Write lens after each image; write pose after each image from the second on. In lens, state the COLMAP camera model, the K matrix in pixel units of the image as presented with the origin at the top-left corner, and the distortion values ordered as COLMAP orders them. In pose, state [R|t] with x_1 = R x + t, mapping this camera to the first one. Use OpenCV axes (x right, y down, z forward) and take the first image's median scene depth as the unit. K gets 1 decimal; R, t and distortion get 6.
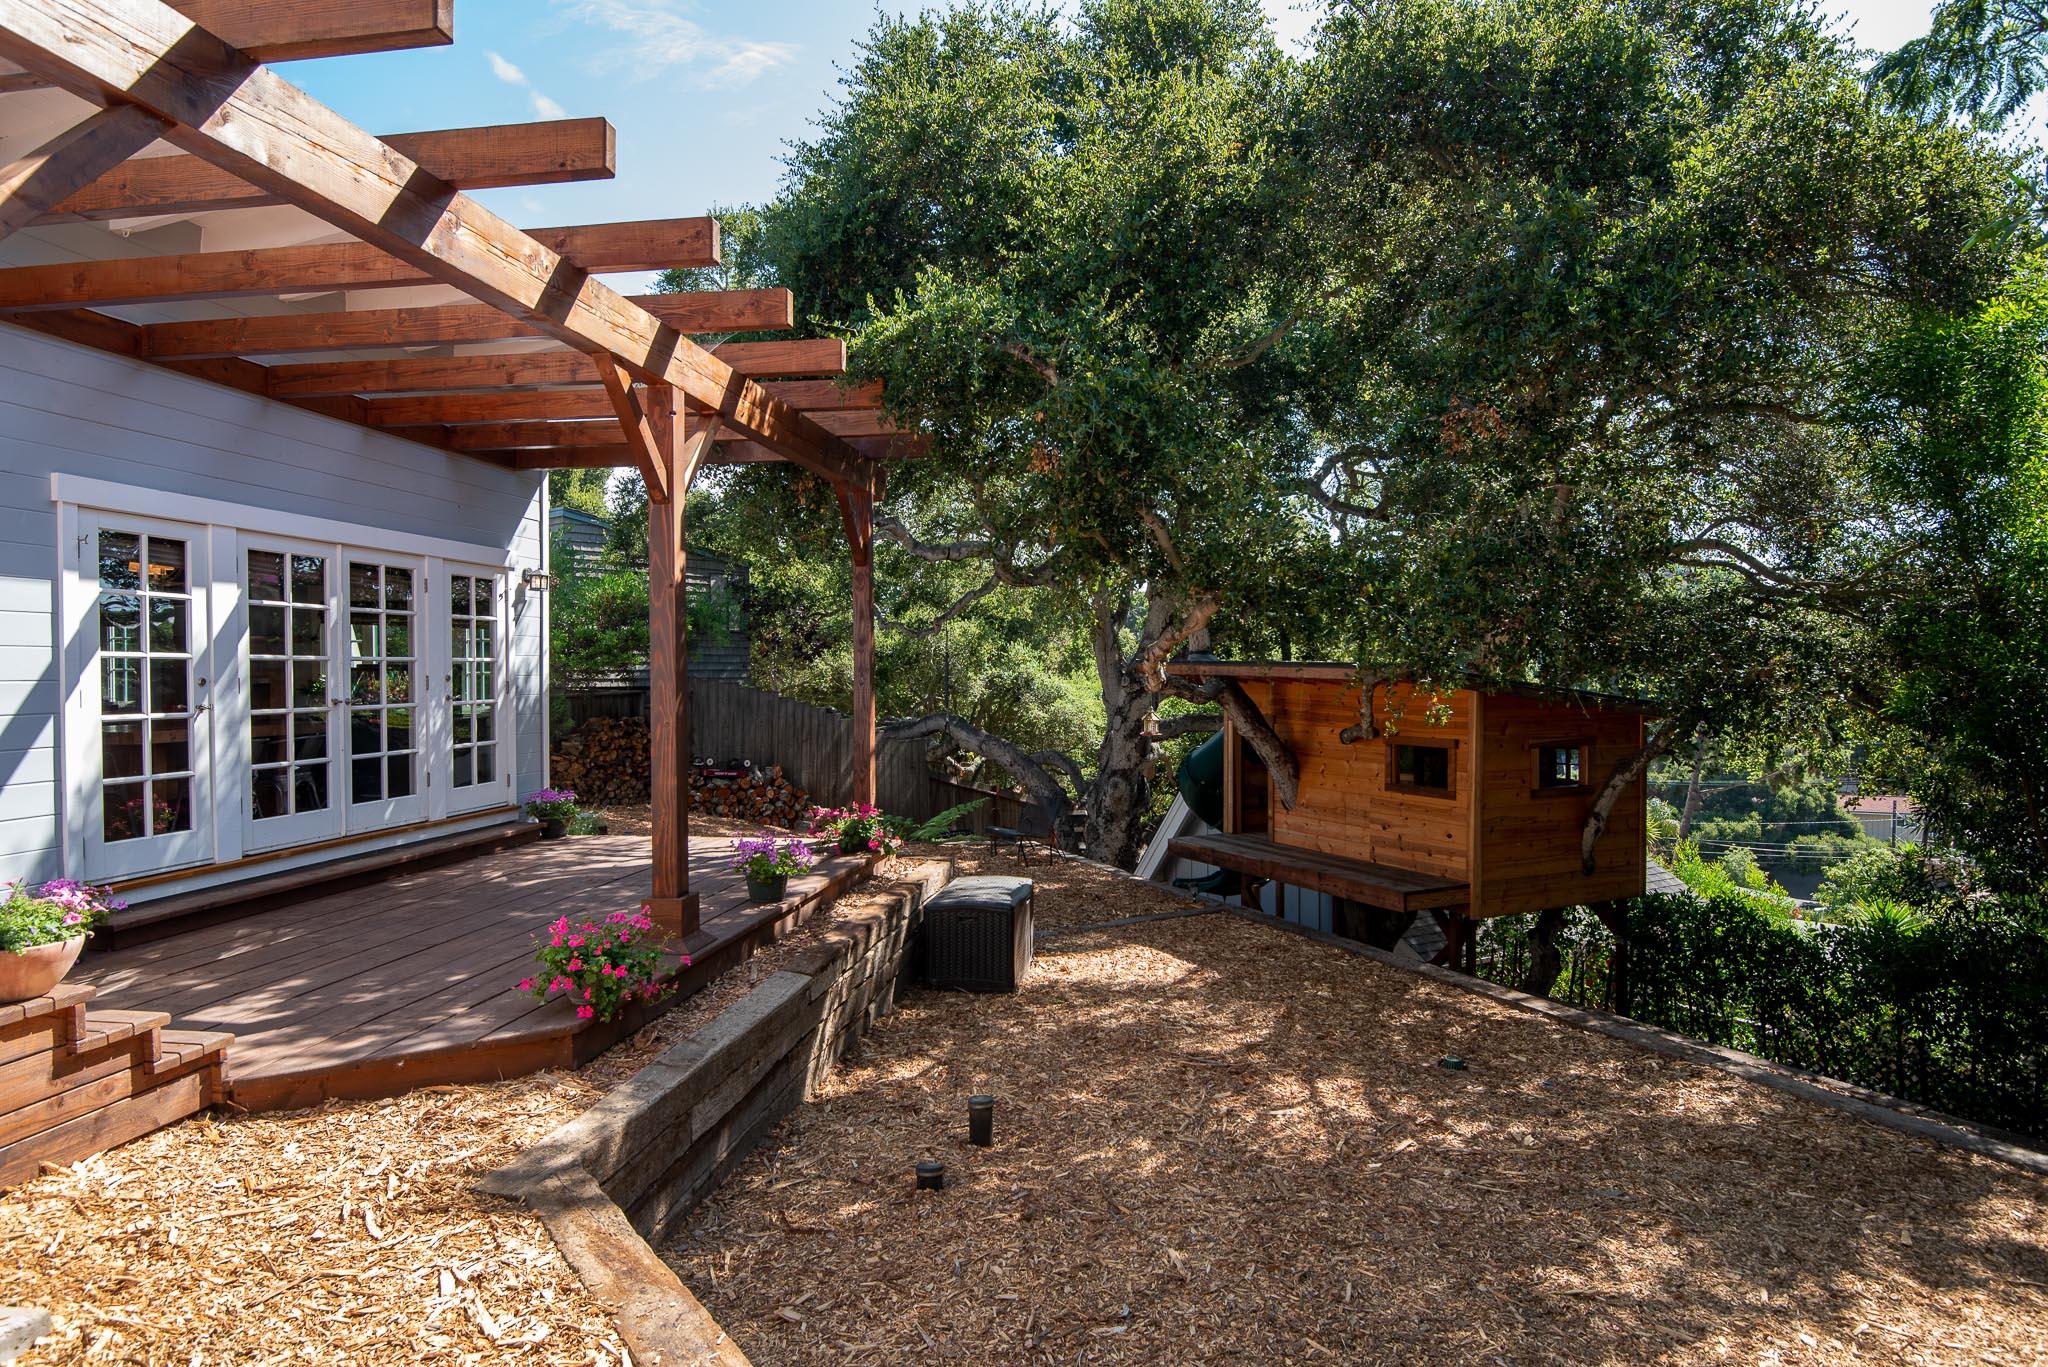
lens RADIAL K [[1136.7, 0, 1022.7], [0, 1136.7, 684.0], [0, 0, 1]] dist [0.018837, -0.007416]
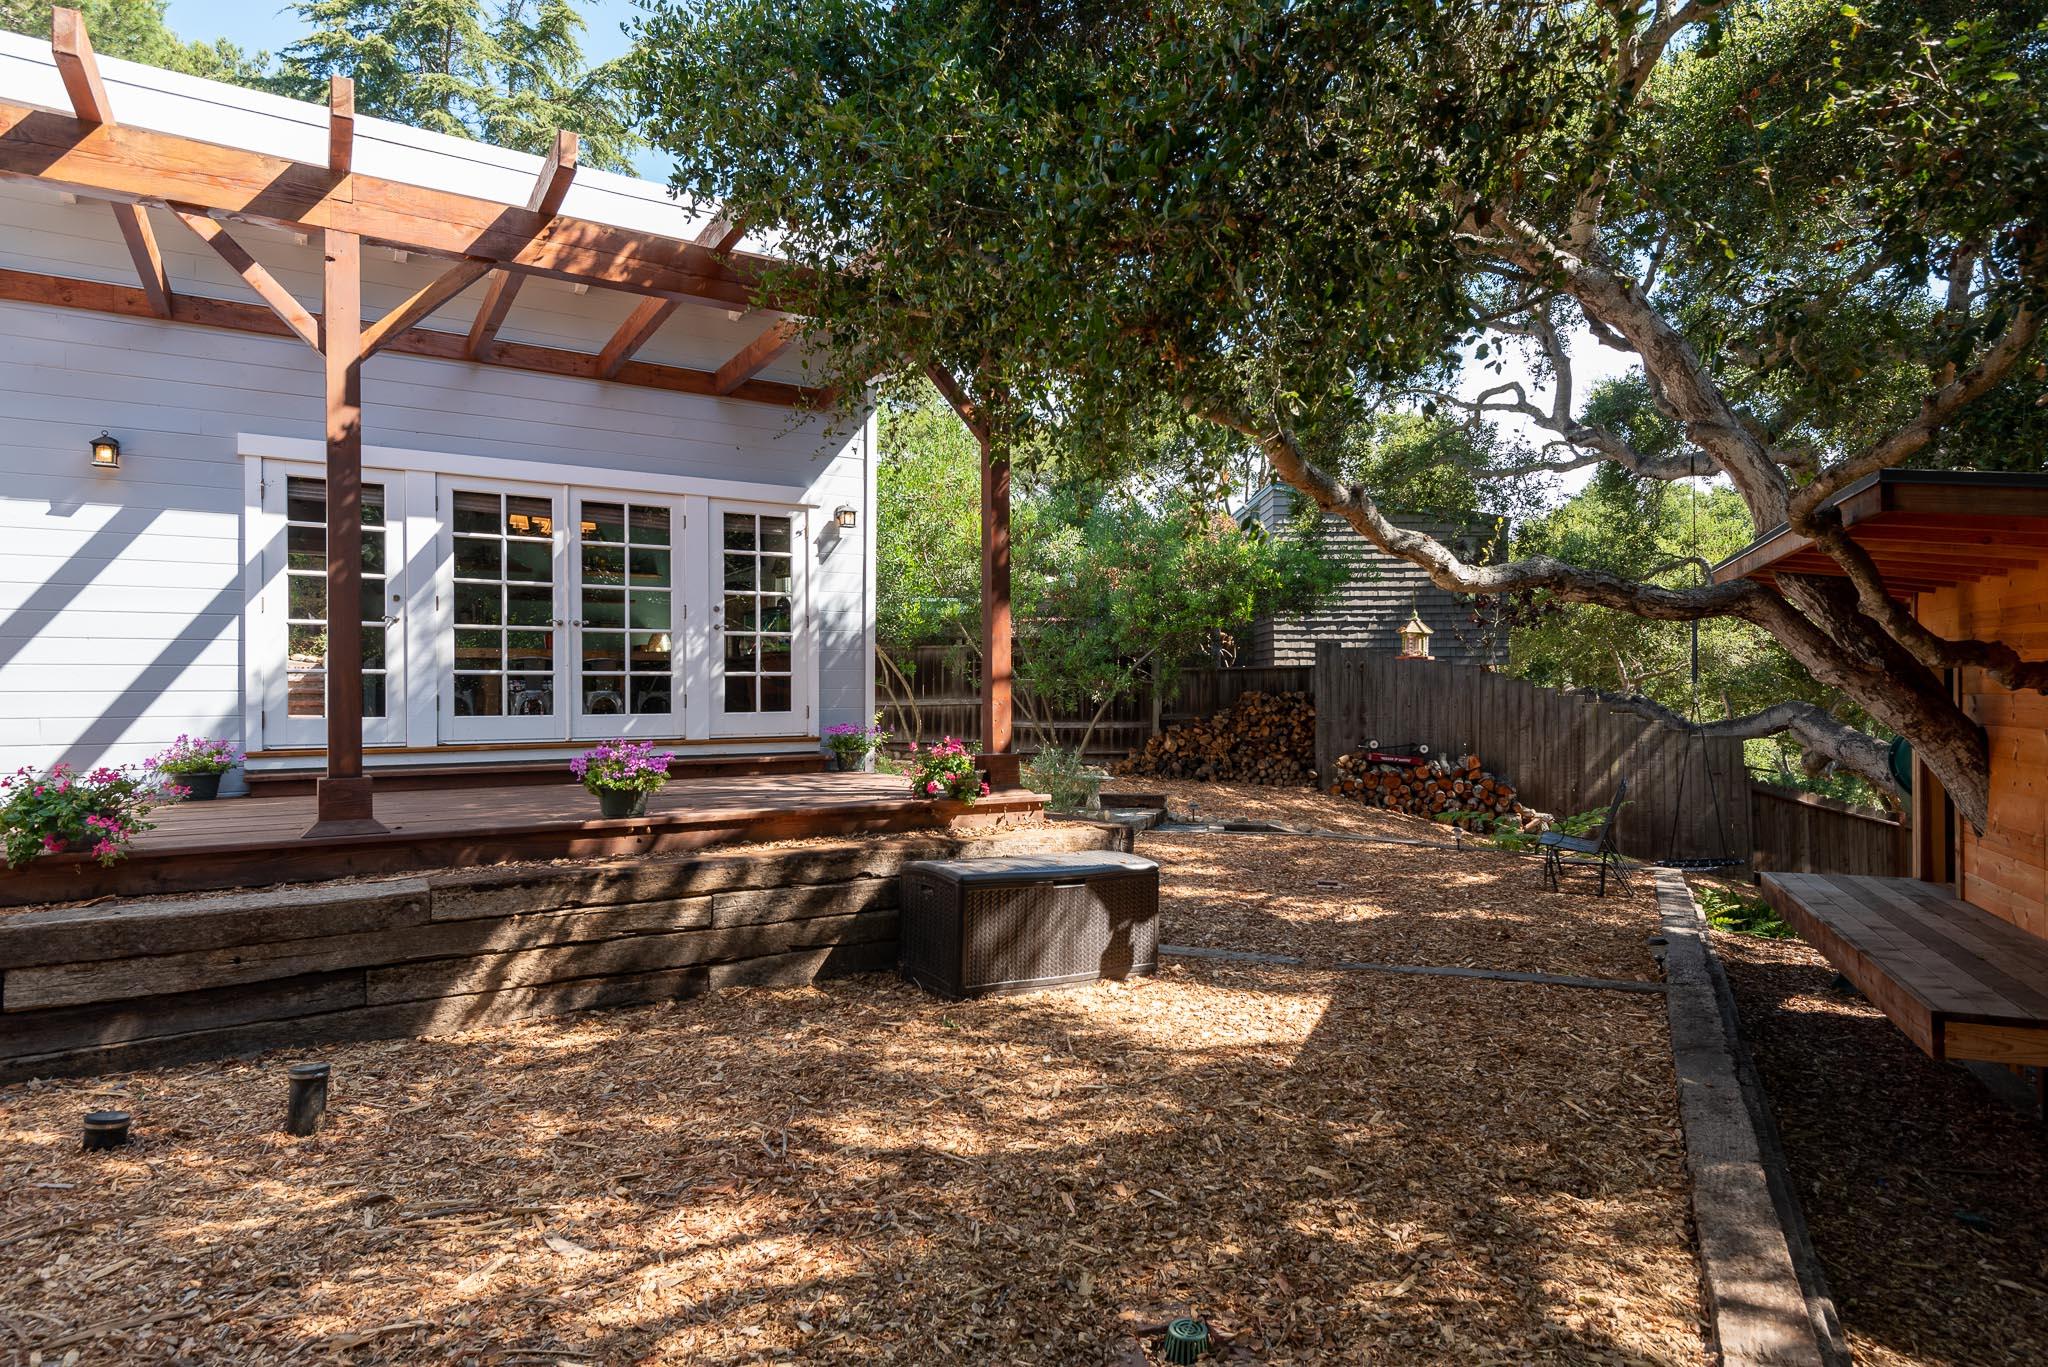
lens RADIAL K [[1136.7, 0, 1028.9], [0, 1136.7, 688.2], [0, 0, 1]] dist [0.018837, -0.007416]
pose [[0.661024, -0.001060, -0.750364, 0.572196], [-0.005450, 0.999966, -0.006214, 0.086497], [0.750345, 0.008197, 0.660996, 0.600339]]
